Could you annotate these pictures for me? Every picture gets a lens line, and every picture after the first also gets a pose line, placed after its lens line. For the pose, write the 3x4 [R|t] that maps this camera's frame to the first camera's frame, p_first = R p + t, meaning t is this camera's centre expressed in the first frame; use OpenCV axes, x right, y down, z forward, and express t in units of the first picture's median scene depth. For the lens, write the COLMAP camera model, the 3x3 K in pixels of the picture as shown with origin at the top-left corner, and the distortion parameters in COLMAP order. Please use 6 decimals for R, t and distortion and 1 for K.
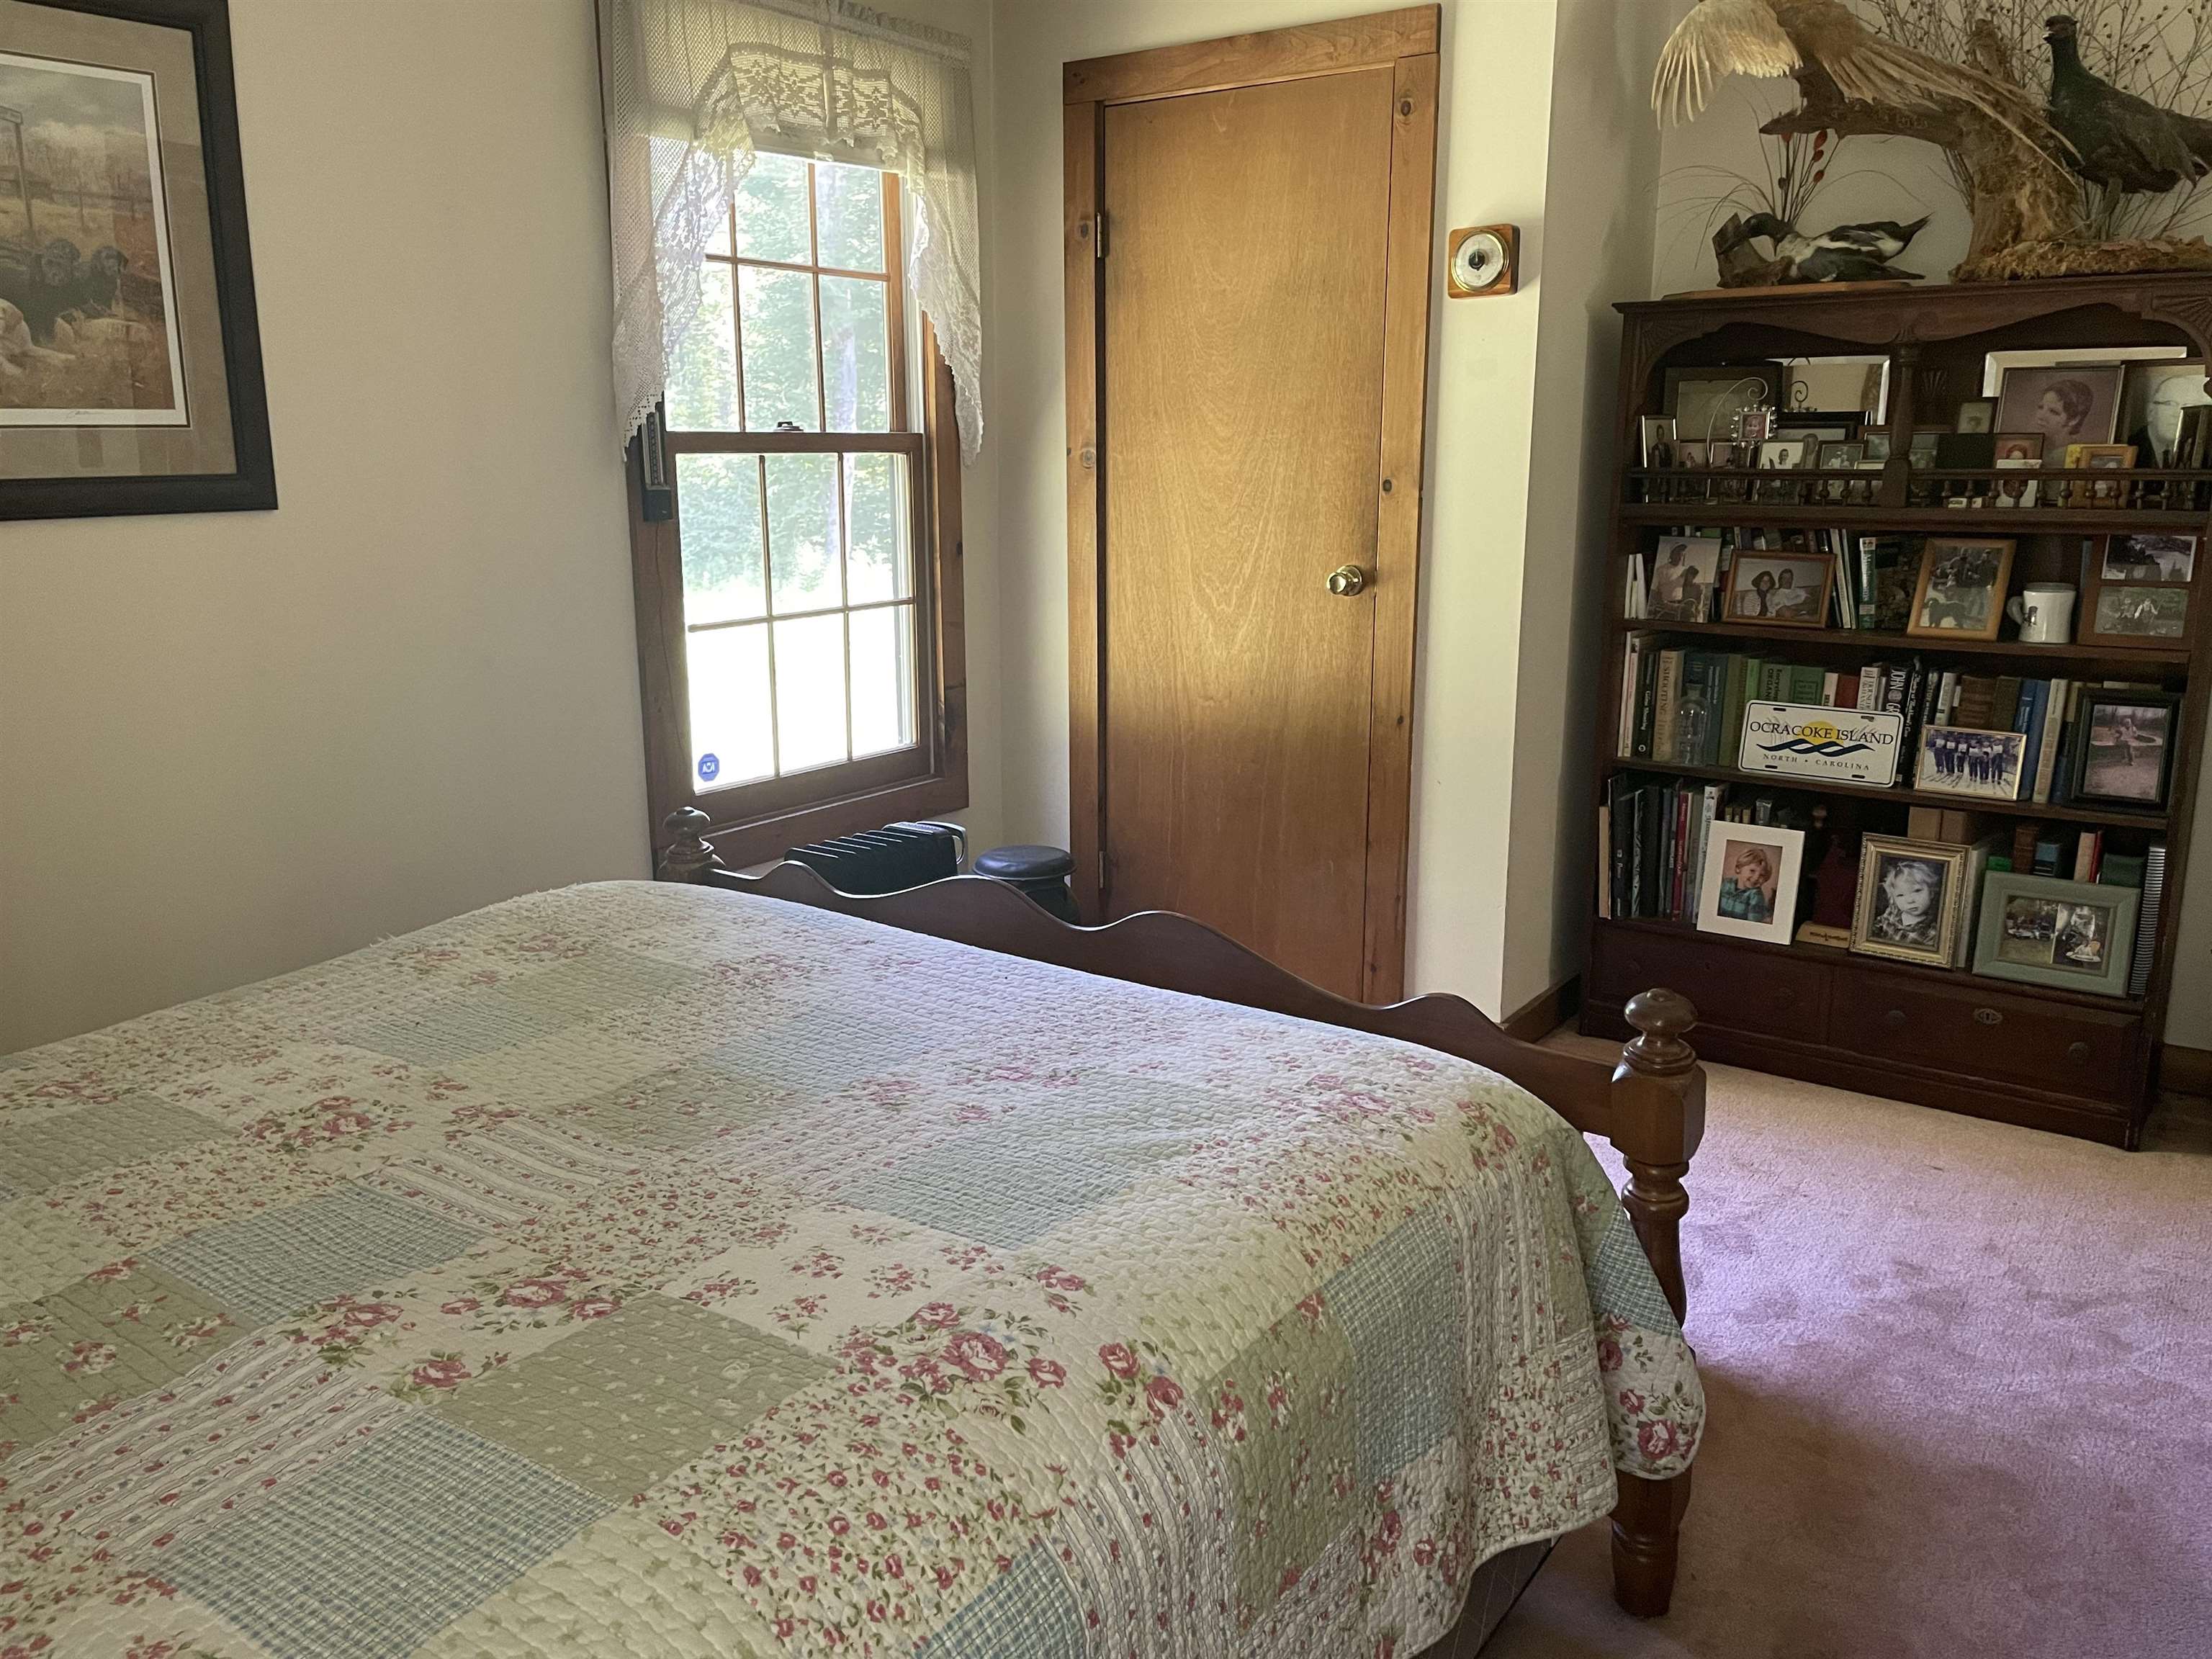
lens RADIAL K [[1679.3, 0, 1109.7], [0, 1679.3, 815.8], [0, 0, 1]] dist [0.072888, -0.086981]
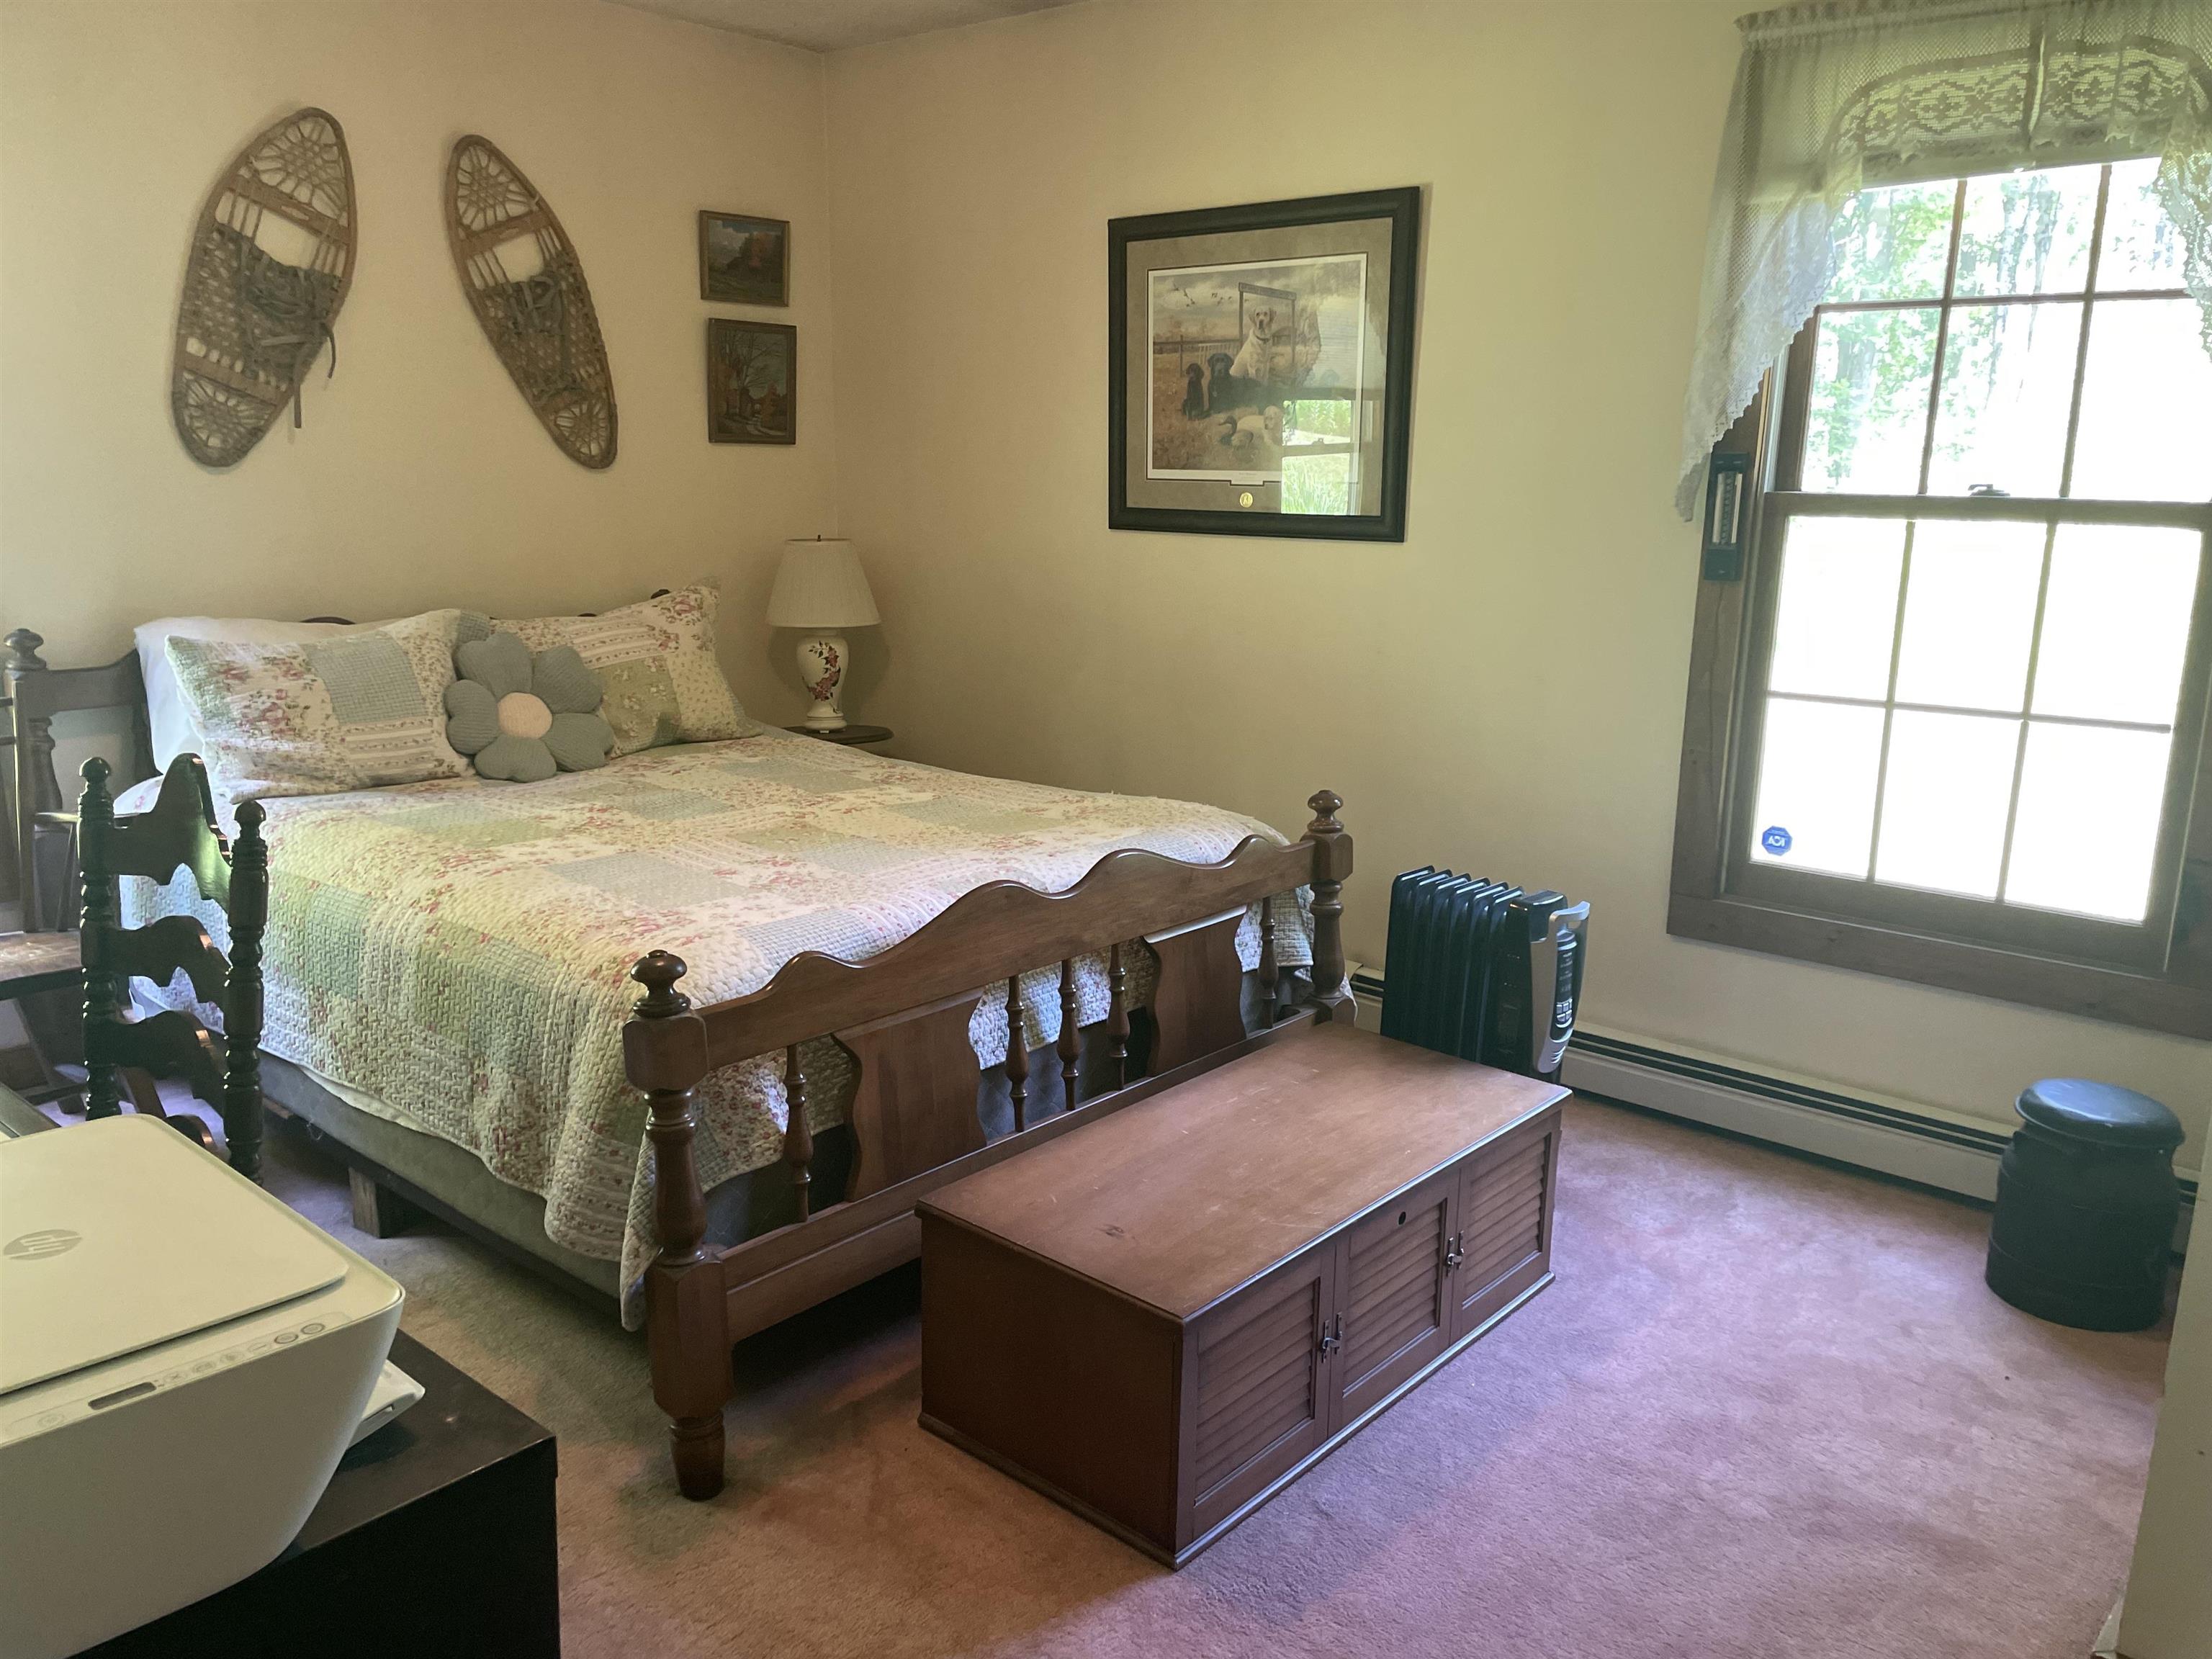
lens RADIAL K [[1679.3, 0, 1106.6], [0, 1679.3, 842.3], [0, 0, 1]] dist [0.072888, -0.086981]
pose [[-0.088117, 0.220505, -0.971397, 0.746168], [-0.233960, 0.943329, 0.235356, -0.168876], [0.968245, 0.248007, -0.031534, 0.673617]]
